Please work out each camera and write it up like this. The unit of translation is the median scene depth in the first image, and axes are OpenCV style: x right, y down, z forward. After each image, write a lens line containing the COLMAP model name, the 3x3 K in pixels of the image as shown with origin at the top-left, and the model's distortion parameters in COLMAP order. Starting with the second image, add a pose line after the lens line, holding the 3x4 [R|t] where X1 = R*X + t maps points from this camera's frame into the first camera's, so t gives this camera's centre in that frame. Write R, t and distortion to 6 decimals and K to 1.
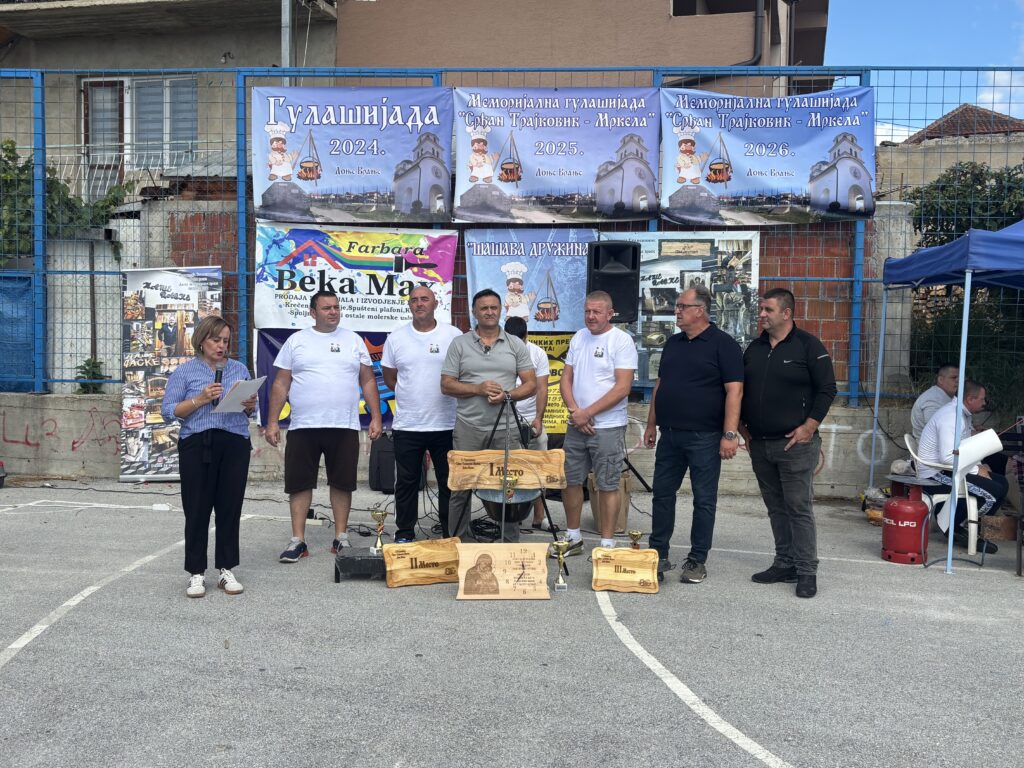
lens RADIAL K [[1028.5, 0, 512.0], [0, 1028.5, 384.0], [0, 0, 1]] dist [0.098816, -0.373809]
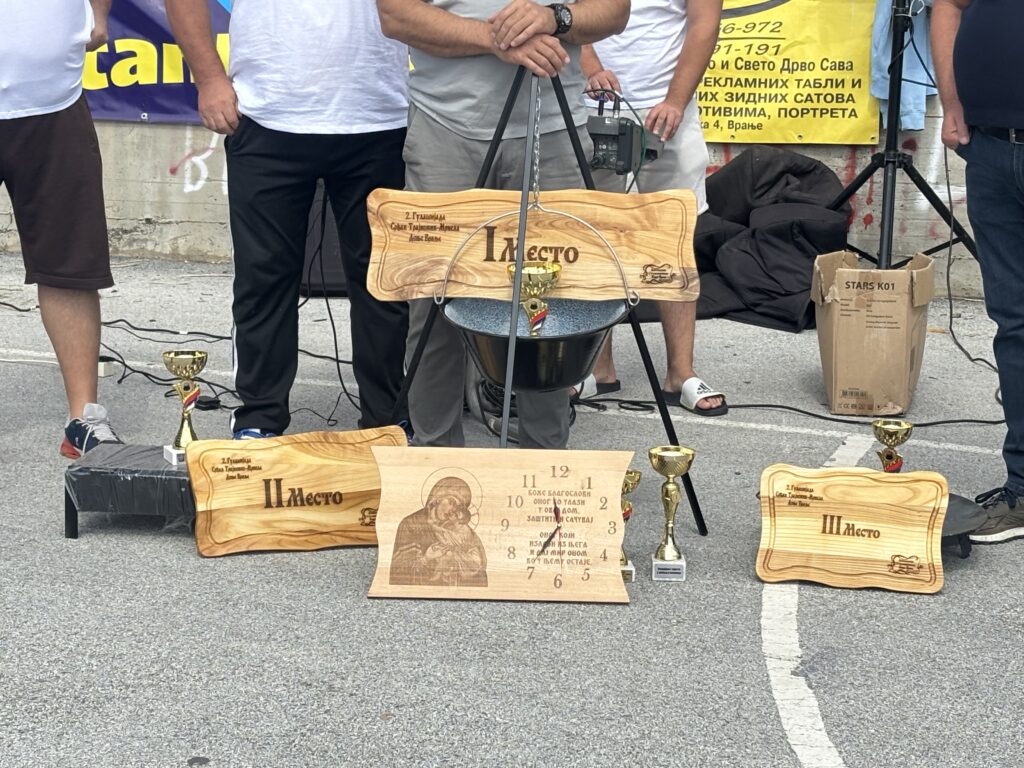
lens RADIAL K [[2537.8, 0, 512.0], [0, 2537.8, 384.0], [0, 0, 1]] dist [0.073641, 0.417490]
pose [[0.995145, 0.025093, -0.095168, 0.075759], [-0.011023, 0.989285, 0.145577, 0.001713], [0.097801, -0.143822, 0.984759, 0.119051]]
